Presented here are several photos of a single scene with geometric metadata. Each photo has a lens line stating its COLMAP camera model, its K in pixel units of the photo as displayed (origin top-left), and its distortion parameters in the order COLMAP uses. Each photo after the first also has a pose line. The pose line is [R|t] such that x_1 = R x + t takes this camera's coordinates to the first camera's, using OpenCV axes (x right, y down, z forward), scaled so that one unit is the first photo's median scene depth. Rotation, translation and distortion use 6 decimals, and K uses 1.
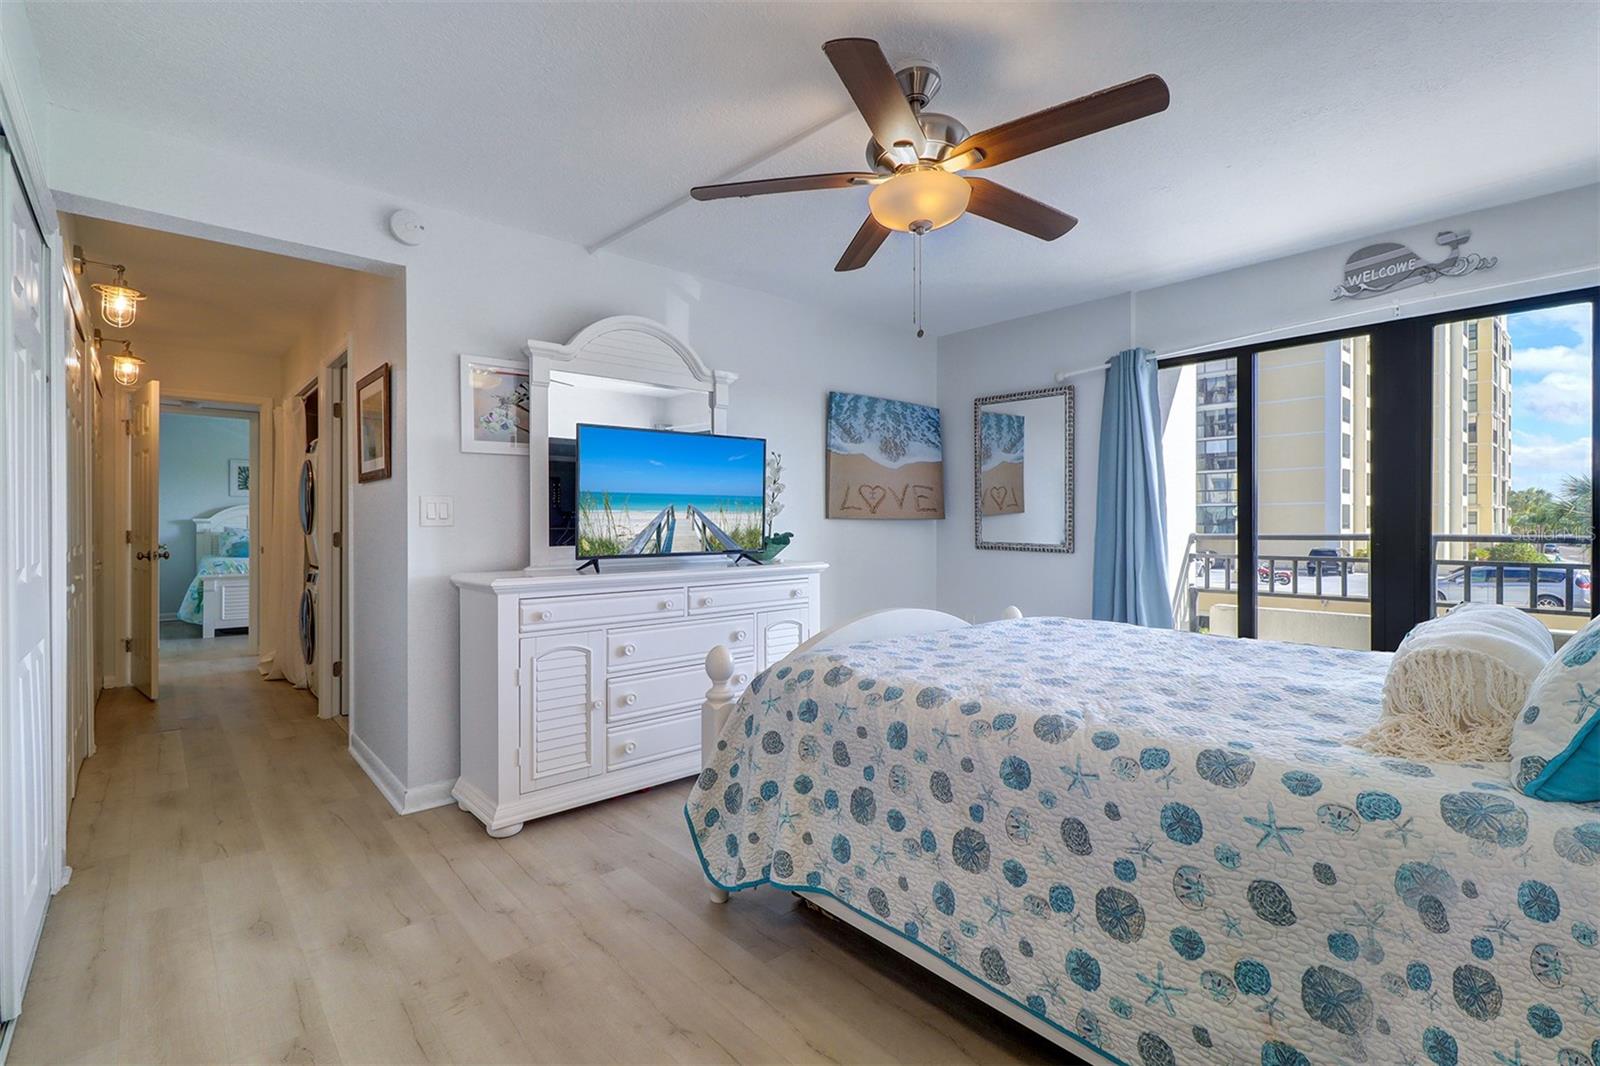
lens RADIAL K [[738.6, 0, 802.1], [0, 738.6, 522.6], [0, 0, 1]] dist [-0.003896, 0.000732]
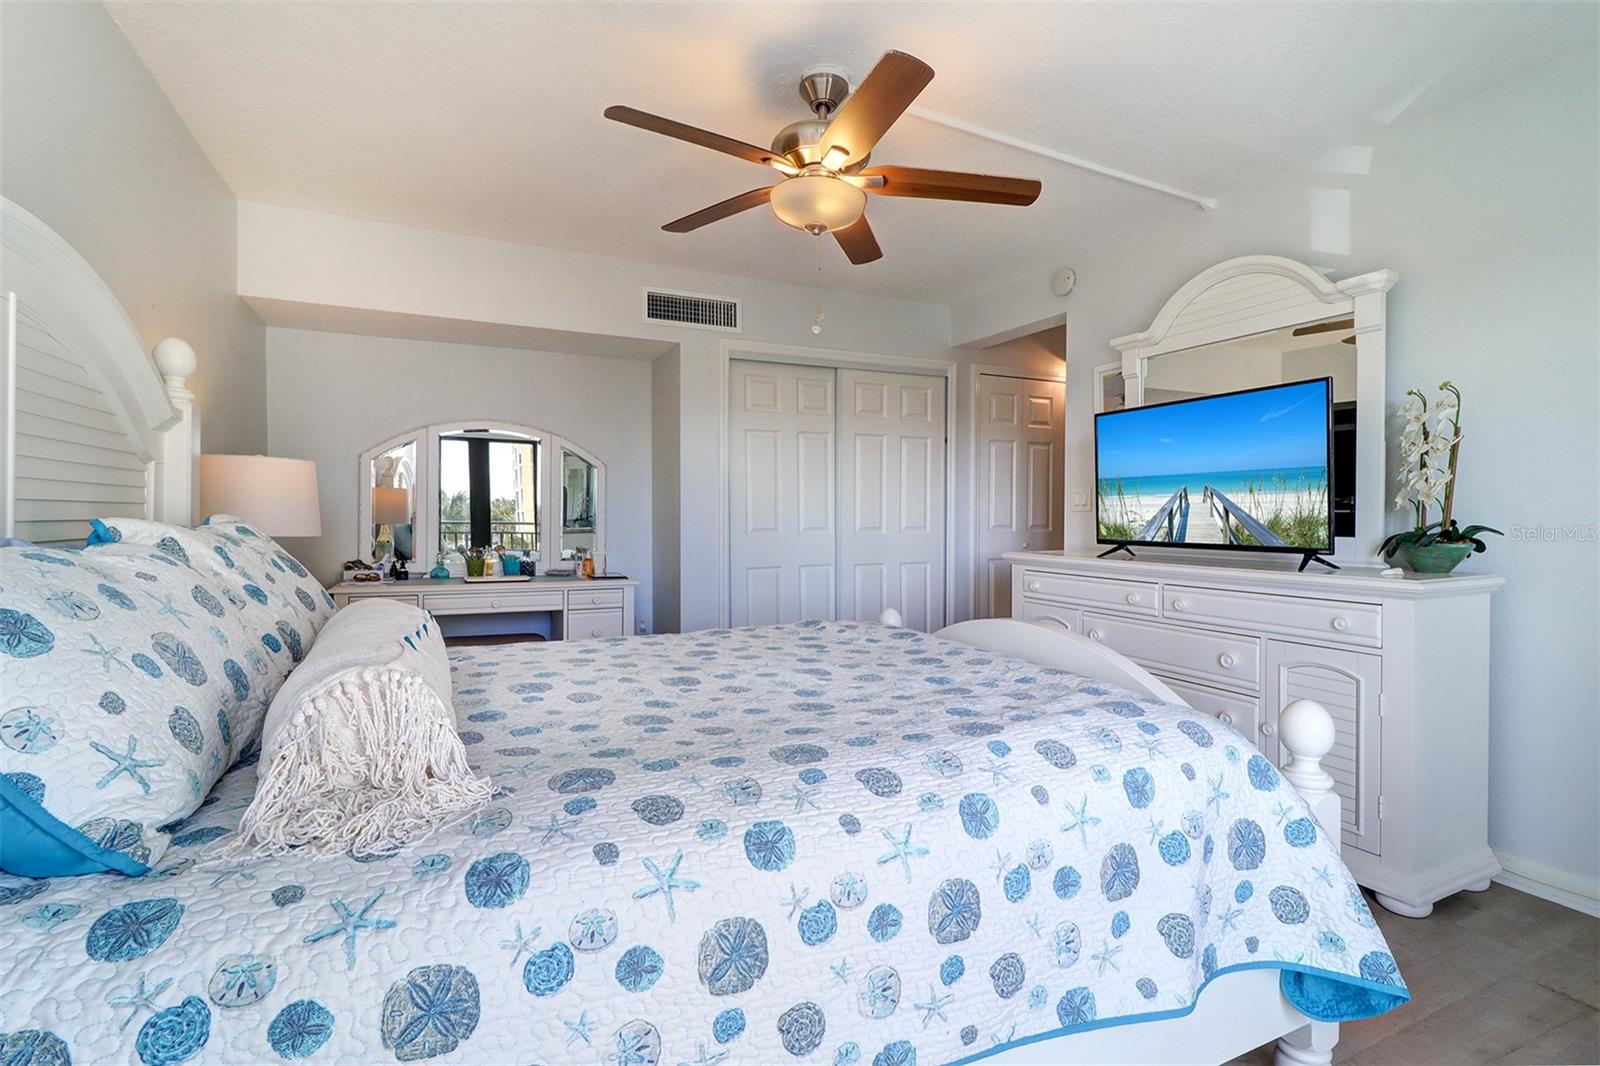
lens RADIAL K [[738.6, 0, 798.1], [0, 738.6, 521.7], [0, 0, 1]] dist [-0.003896, 0.000732]
pose [[-0.274994, 0.009818, -0.961396, 0.760695], [-0.000904, 0.999945, 0.010470, 0.007847], [0.961445, 0.003748, -0.274970, 0.811987]]
